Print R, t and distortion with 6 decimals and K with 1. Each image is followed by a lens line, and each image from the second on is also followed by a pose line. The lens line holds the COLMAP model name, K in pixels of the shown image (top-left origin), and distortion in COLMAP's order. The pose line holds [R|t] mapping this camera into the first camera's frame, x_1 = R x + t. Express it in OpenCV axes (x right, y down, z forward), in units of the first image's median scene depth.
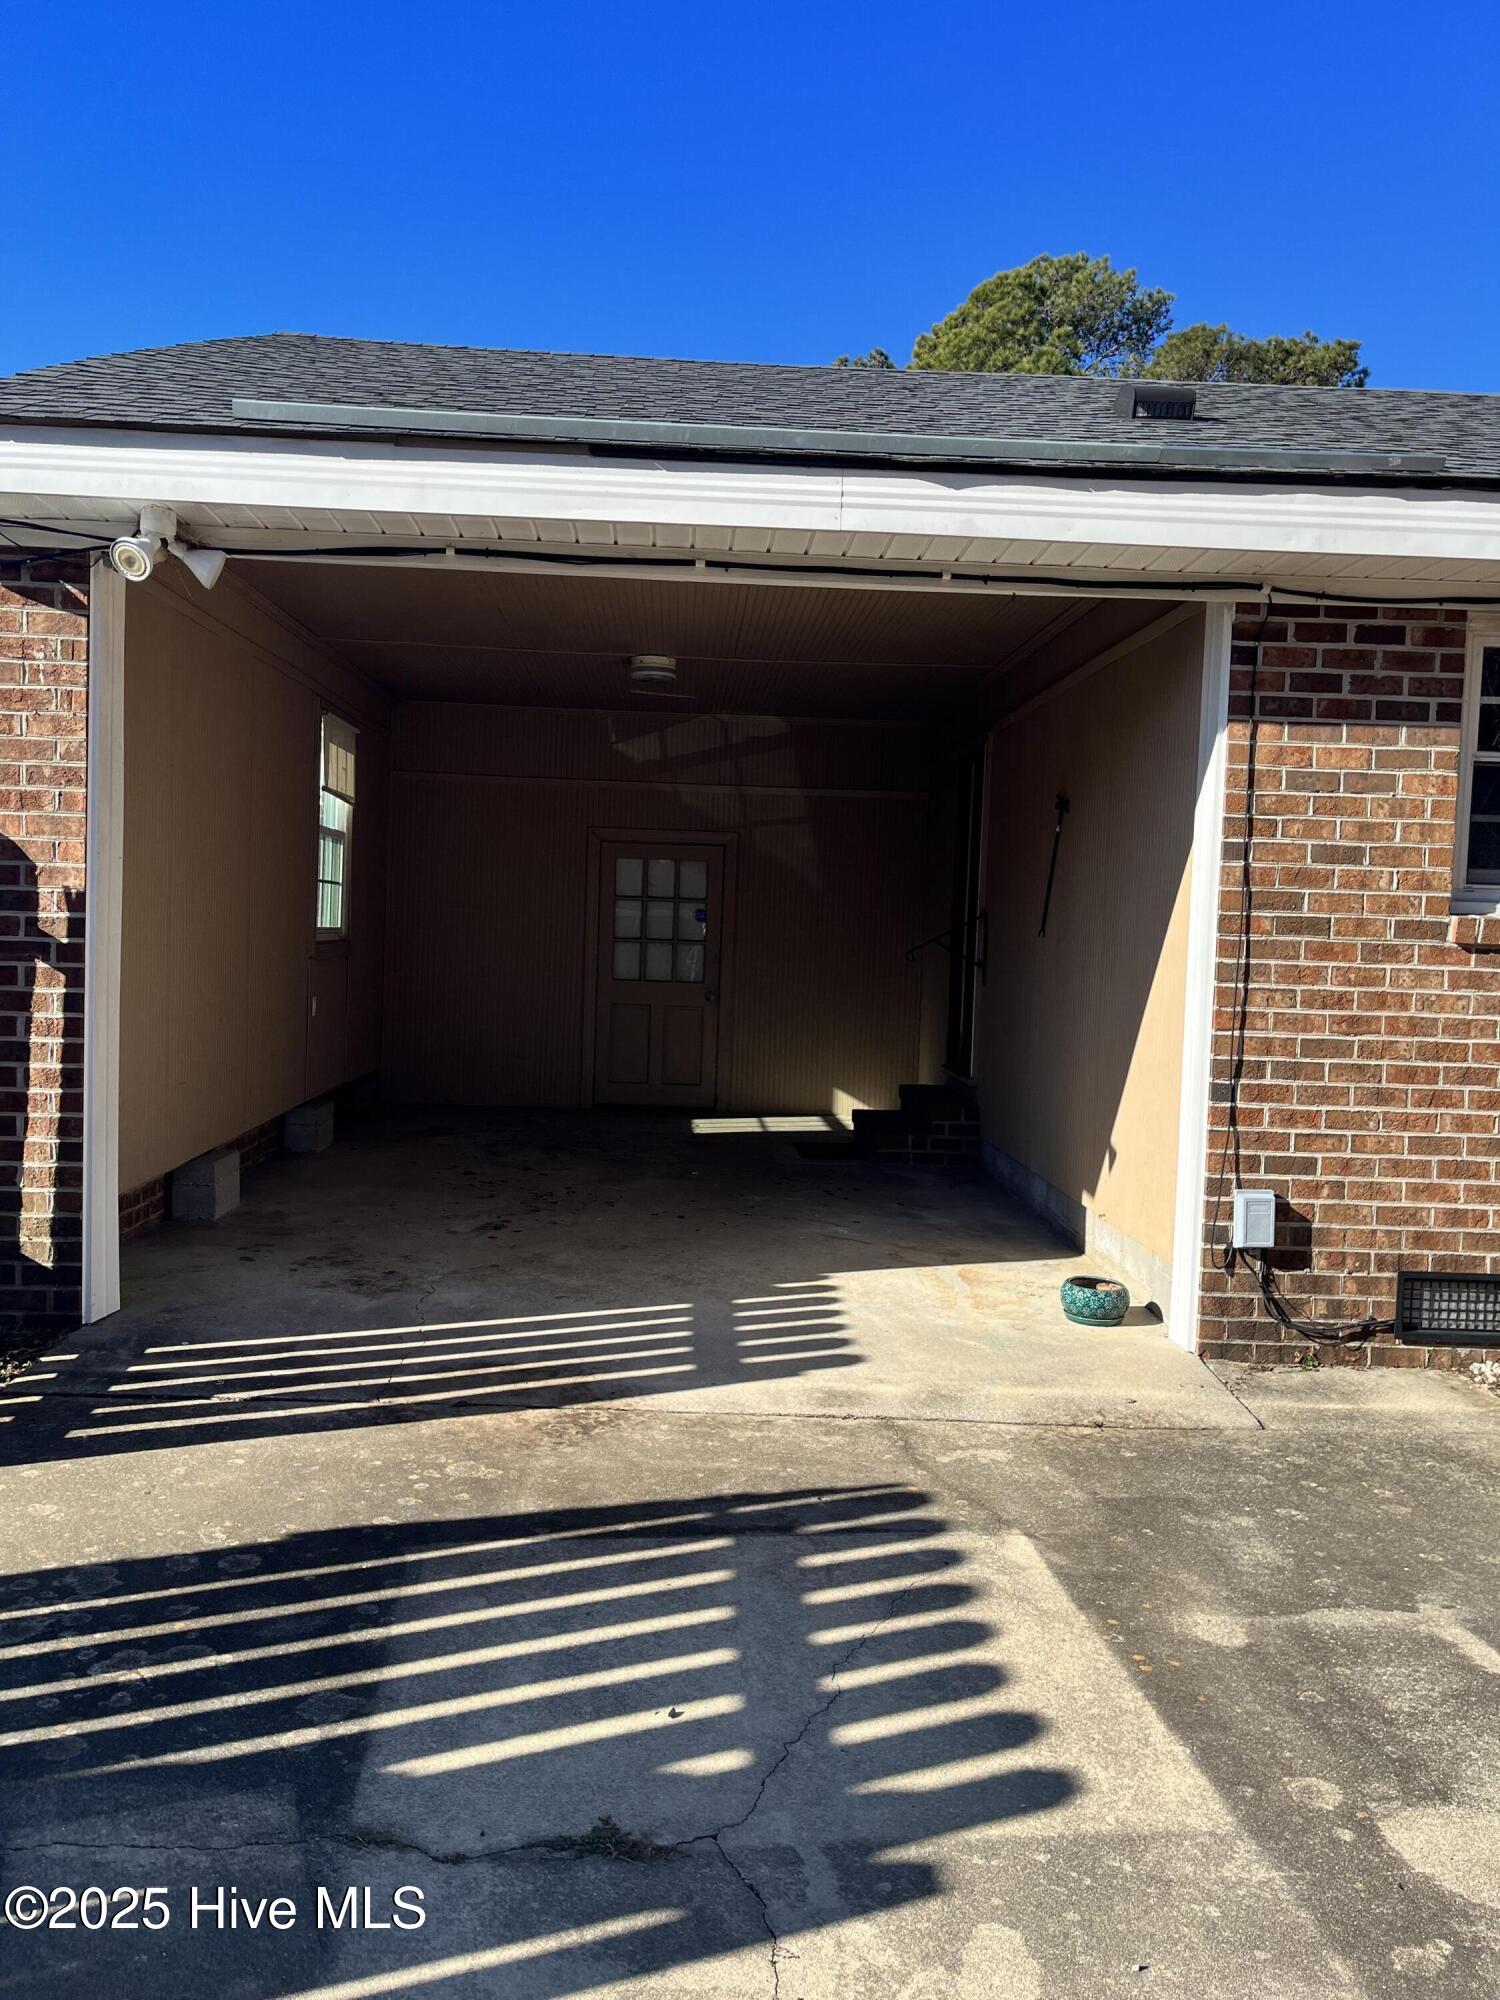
lens RADIAL K [[1511.0, 0, 740.5], [0, 1511.0, 998.3], [0, 0, 1]] dist [0.072206, -0.099352]
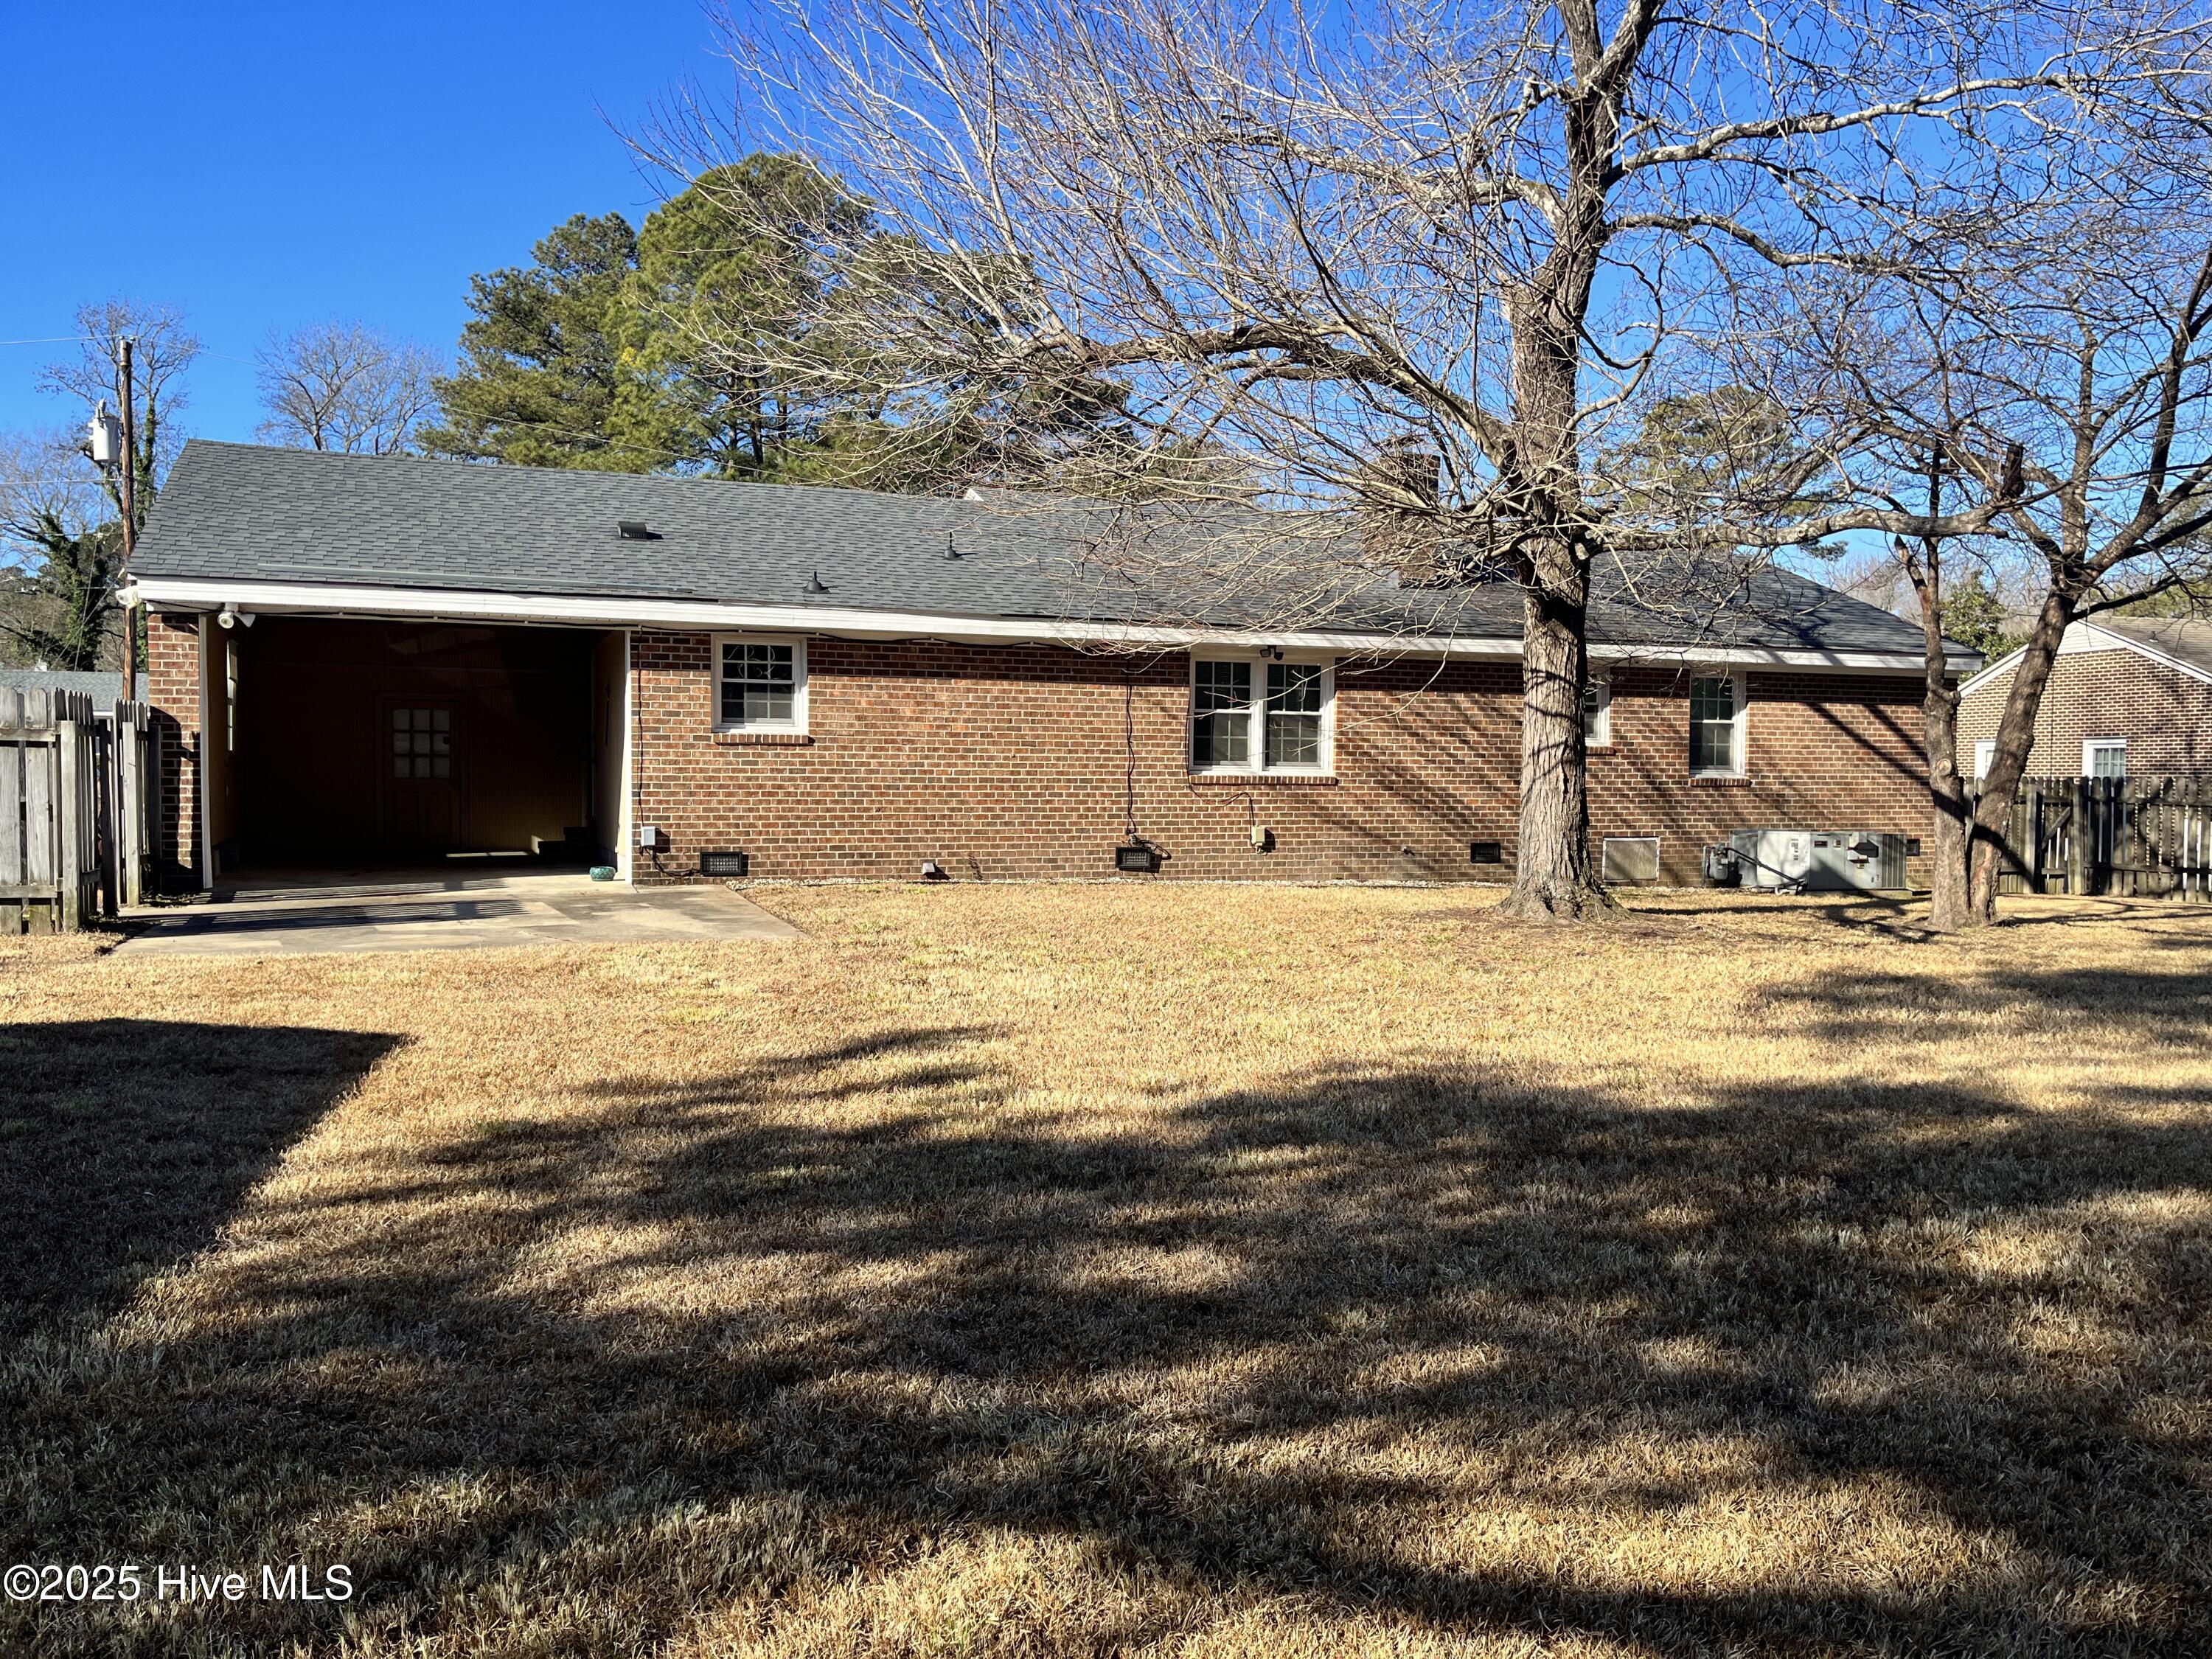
lens RADIAL K [[1671.2, 0, 1140.0], [0, 1671.2, 846.7], [0, 0, 1]] dist [0.072206, -0.099352]
pose [[0.937755, -0.041741, 0.344779, 0.104130], [0.039733, 0.999127, 0.012891, 0.161035], [-0.345017, 0.001610, 0.938595, -2.414322]]
